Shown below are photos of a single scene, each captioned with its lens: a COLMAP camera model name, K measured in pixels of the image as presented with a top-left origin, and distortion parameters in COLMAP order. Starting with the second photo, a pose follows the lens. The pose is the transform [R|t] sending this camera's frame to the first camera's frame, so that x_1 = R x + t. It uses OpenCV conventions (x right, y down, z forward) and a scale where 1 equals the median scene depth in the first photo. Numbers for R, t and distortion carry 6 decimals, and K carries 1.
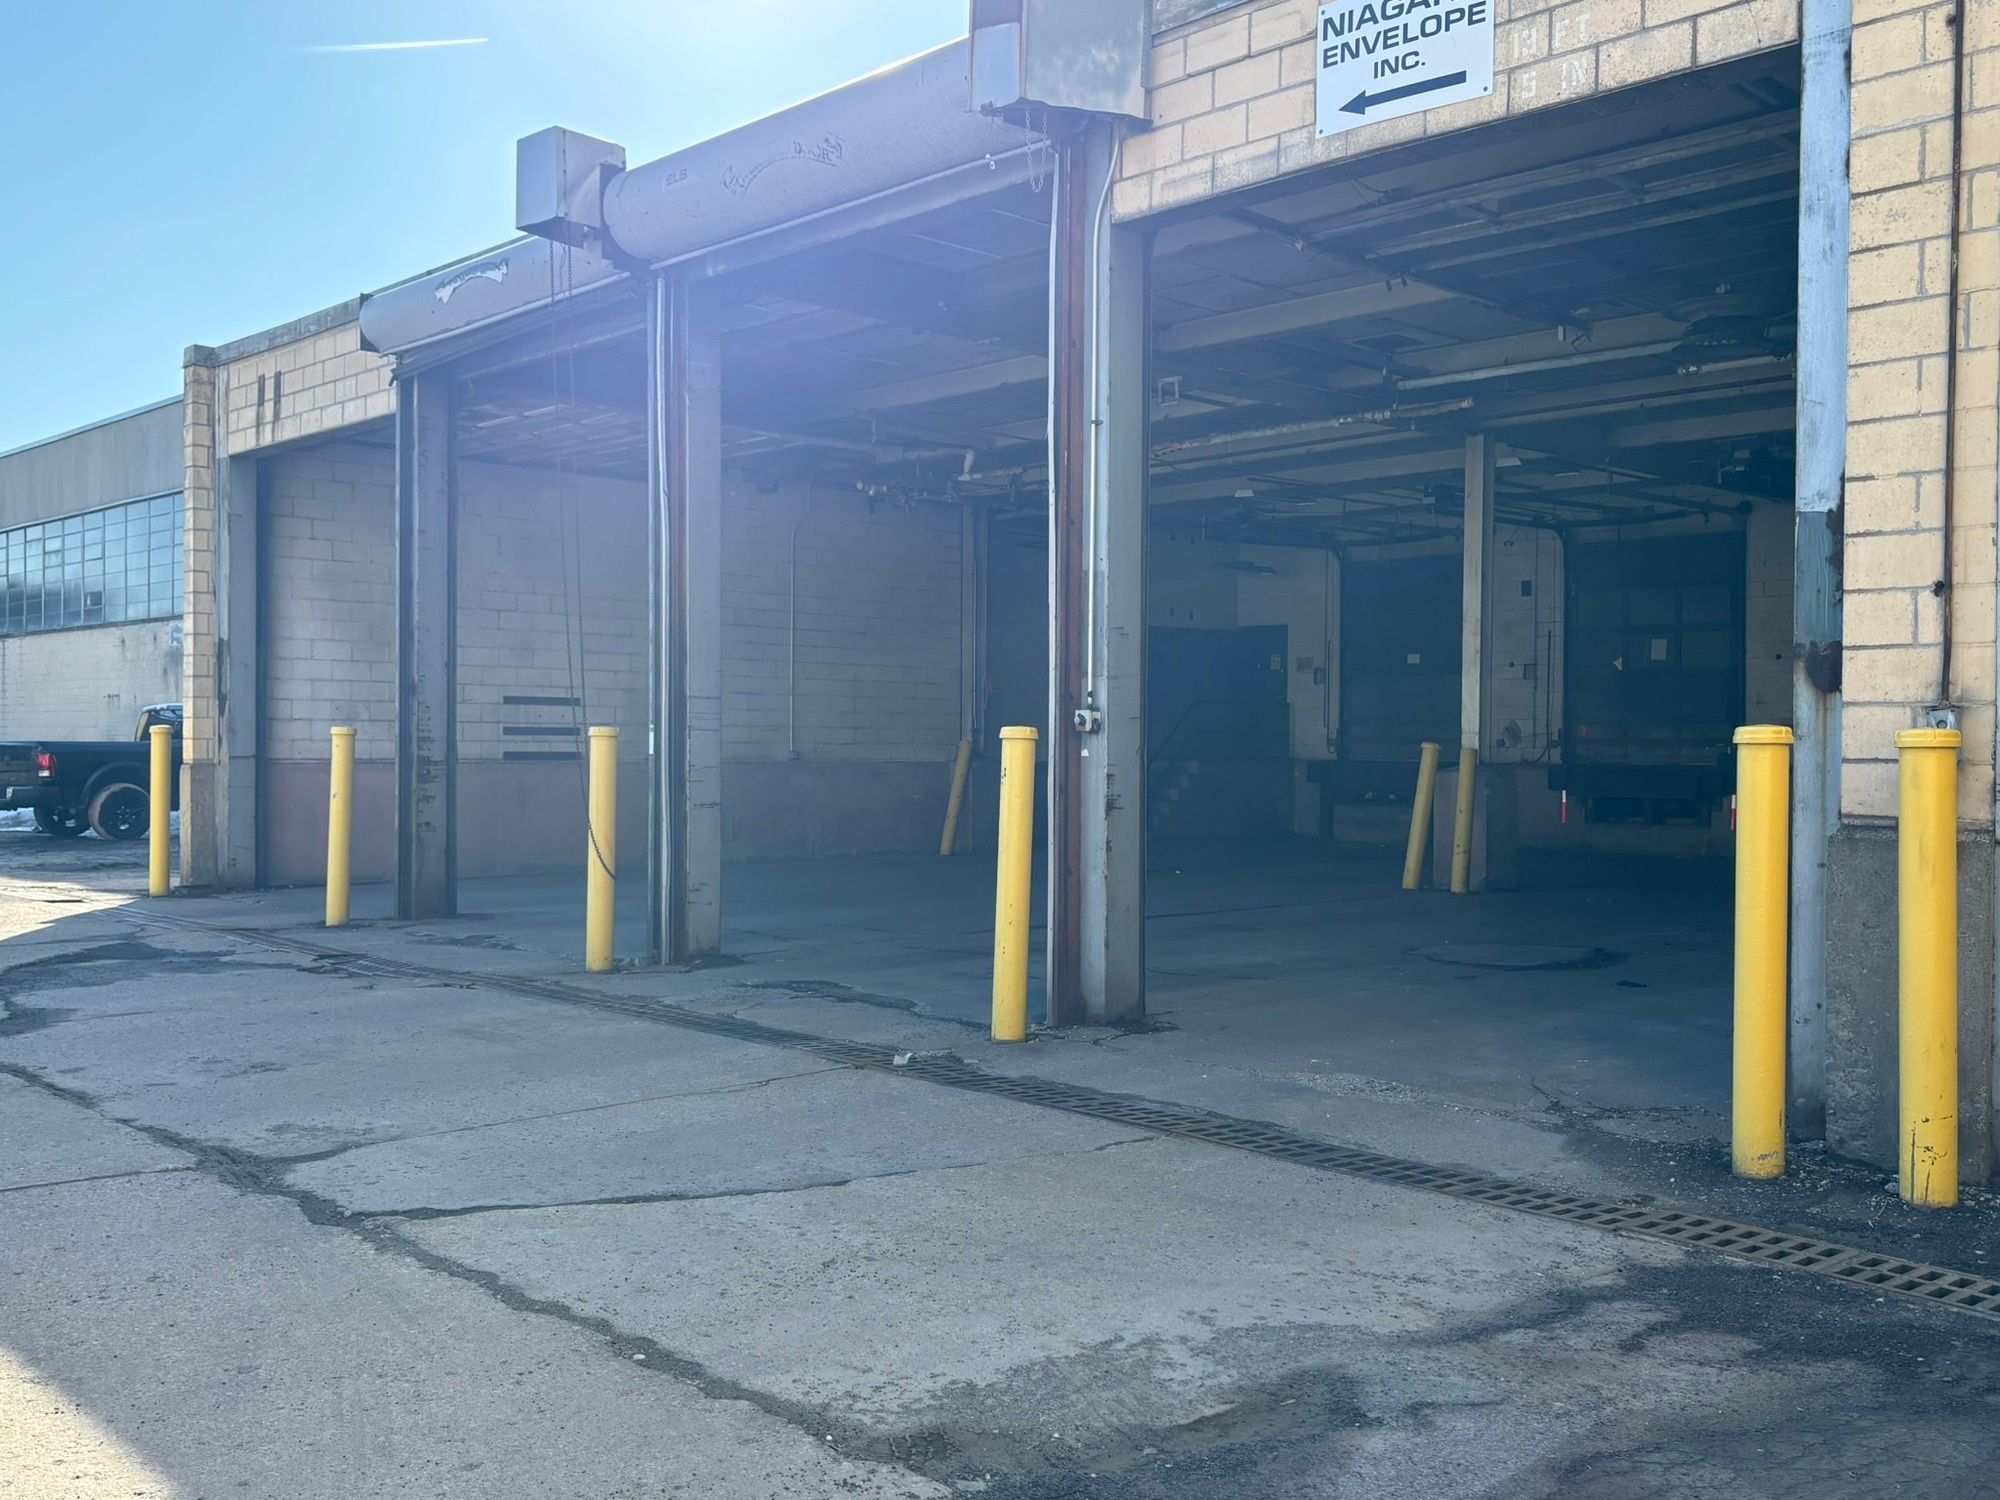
lens RADIAL K [[1892.8, 0, 918.3], [0, 1892.8, 778.8], [0, 0, 1]] dist [0.002935, -0.044293]
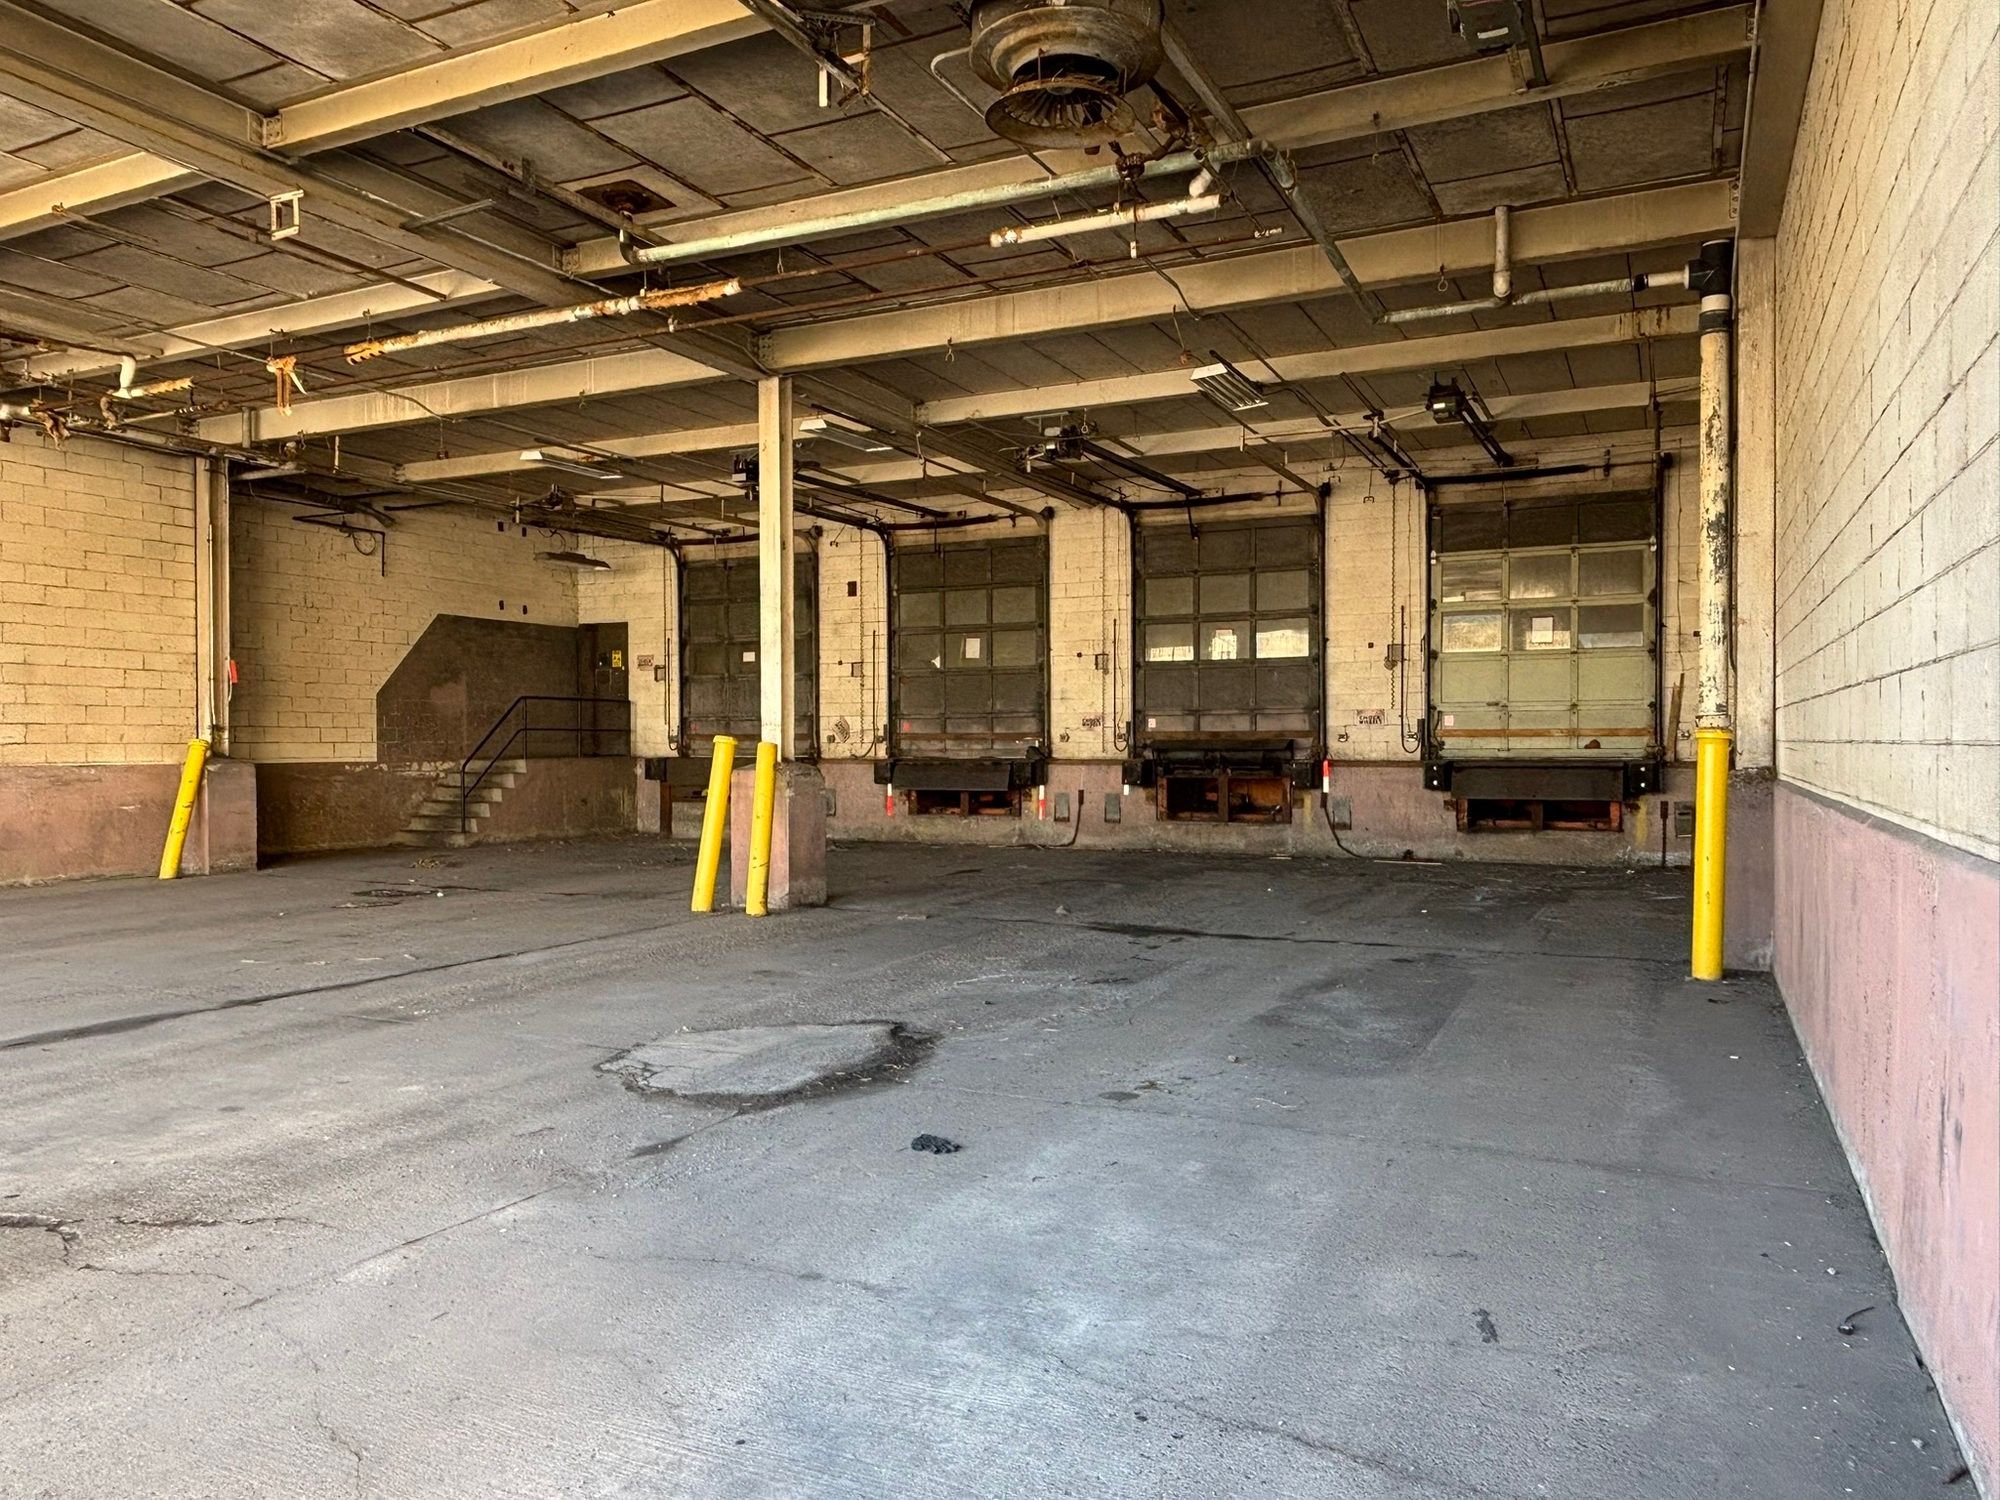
lens RADIAL K [[1376.0, 0, 1000.2], [0, 1376.0, 752.1], [0, 0, 1]] dist [-0.000685, 0.000158]
pose [[0.924293, -0.009574, 0.381564, 0.111449], [0.014272, 0.999853, -0.009483, -0.003440], [-0.381417, 0.014211, 0.924294, 0.284396]]
